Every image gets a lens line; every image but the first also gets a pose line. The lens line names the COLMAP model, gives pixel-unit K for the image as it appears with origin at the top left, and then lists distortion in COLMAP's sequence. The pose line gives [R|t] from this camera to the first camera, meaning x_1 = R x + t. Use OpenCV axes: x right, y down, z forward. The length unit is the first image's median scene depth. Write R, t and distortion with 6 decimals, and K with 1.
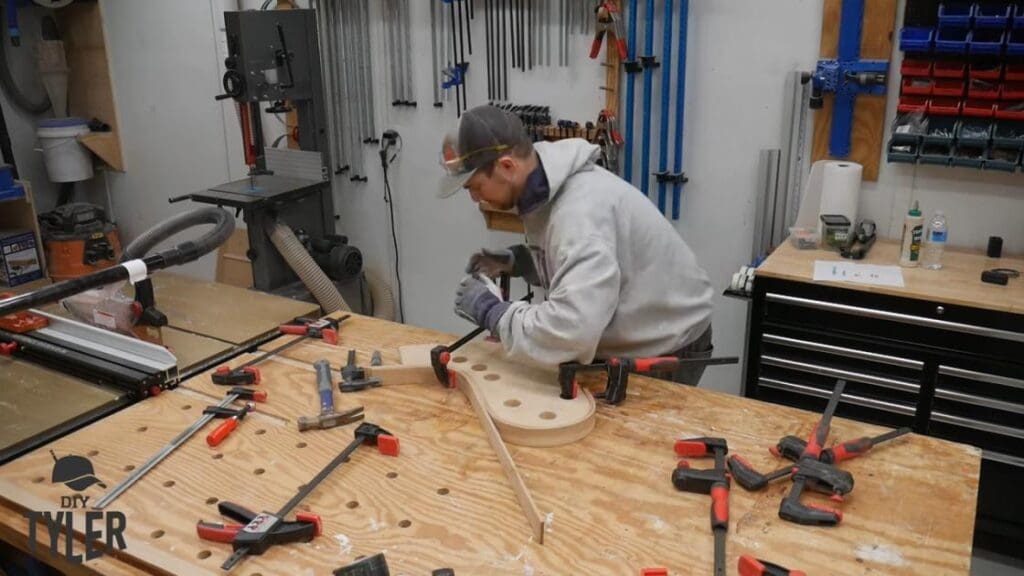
lens RADIAL K [[847.5, 0, 515.2], [0, 847.5, 297.8], [0, 0, 1]] dist [-0.054666, 0.038035]
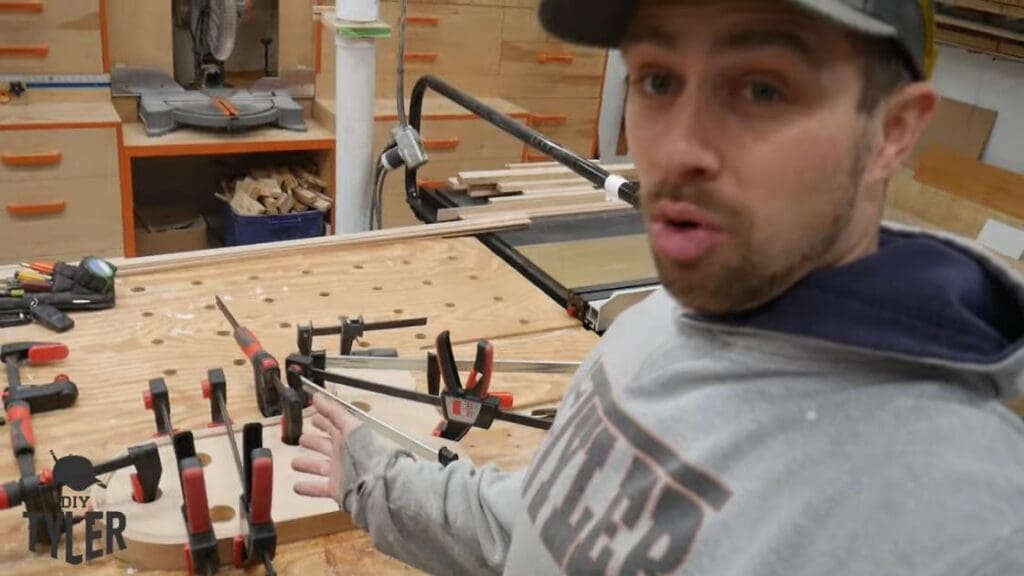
lens RADIAL K [[918.4, 0, 506.5], [0, 918.4, 288.8], [0, 0, 1]] dist [-0.058603, 0.012383]
pose [[-0.507655, 0.305101, -0.805729, 0.222108], [-0.387641, 0.754306, 0.529865, -0.224460], [0.769428, 0.581323, -0.264658, 0.663613]]
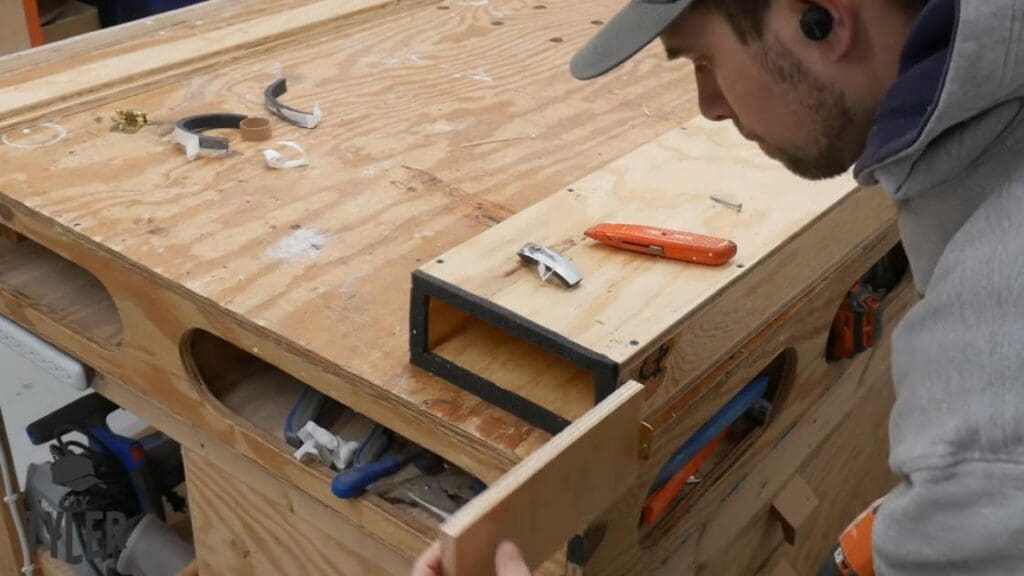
lens RADIAL K [[1172.6, 0, 515.5], [0, 1172.6, 288.2], [0, 0, 1]] dist [0.006938, 0.000000]
pose [[-0.124142, 0.517903, -0.846384, 0.471189], [-0.366066, 0.768910, 0.524188, -0.082802], [0.922271, 0.374906, 0.094133, 0.421219]]
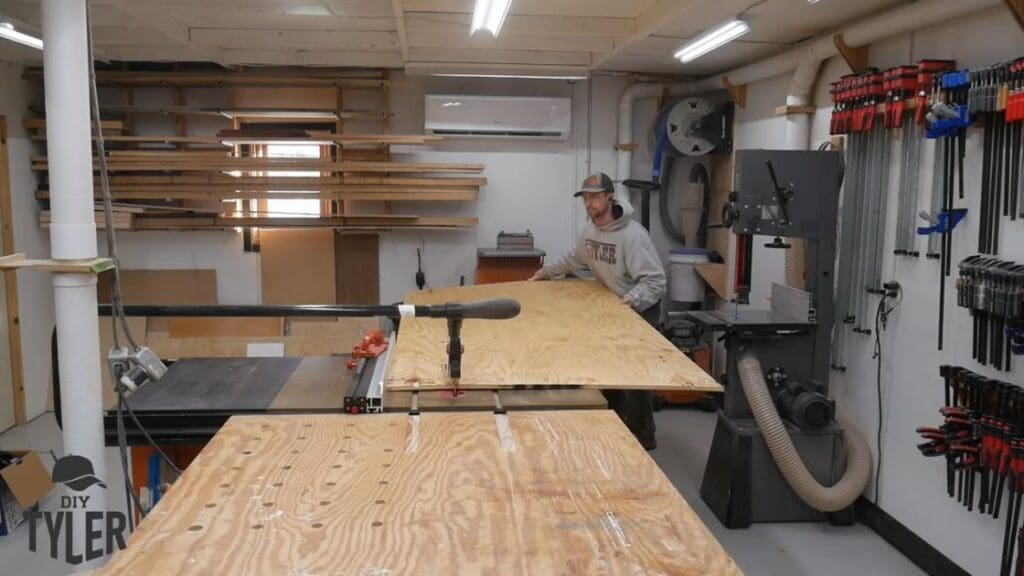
lens RADIAL K [[847.5, 0, 514.9], [0, 847.5, 293.8], [0, 0, 1]] dist [-0.054666, 0.038035]
pose [[0.585269, 0.125506, -0.801067, 0.374535], [-0.288679, 0.955467, -0.061216, -0.015979], [0.757710, 0.267079, 0.595436, 0.185467]]
